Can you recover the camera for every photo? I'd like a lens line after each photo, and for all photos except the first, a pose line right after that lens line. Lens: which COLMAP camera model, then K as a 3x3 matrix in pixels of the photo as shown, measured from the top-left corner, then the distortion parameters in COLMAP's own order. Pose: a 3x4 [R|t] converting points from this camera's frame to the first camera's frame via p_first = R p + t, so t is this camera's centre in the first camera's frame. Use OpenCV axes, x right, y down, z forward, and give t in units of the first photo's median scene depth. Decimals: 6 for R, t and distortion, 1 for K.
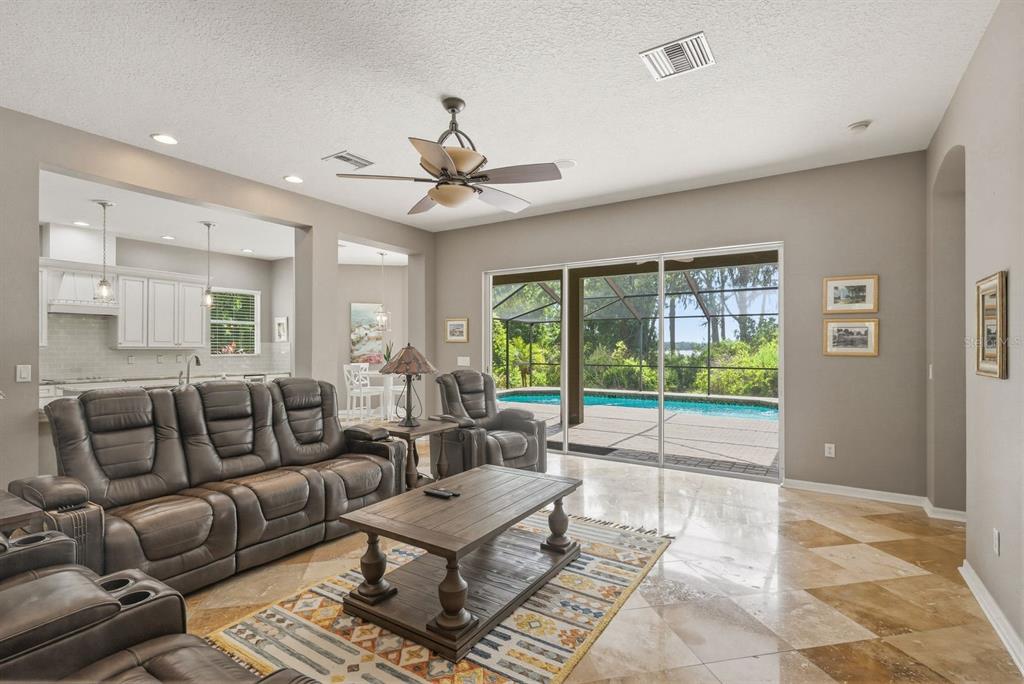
lens RADIAL K [[484.3, 0, 513.8], [0, 484.3, 345.6], [0, 0, 1]] dist [0.005277, -0.000666]
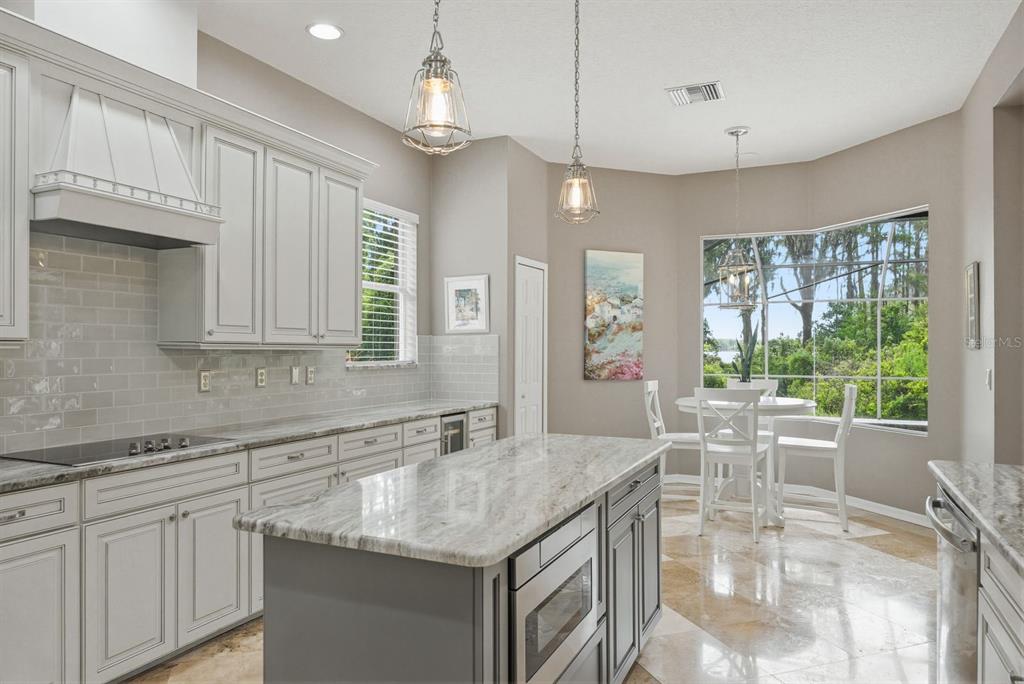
lens RADIAL K [[659.0, 0, 509.8], [0, 659.0, 345.8], [0, 0, 1]] dist [0.007313, 0.002011]
pose [[0.991301, 0.000594, 0.131610, -0.510345], [-0.000471, 0.999999, -0.000960, 0.003936], [-0.131611, 0.000890, 0.991301, 0.406191]]
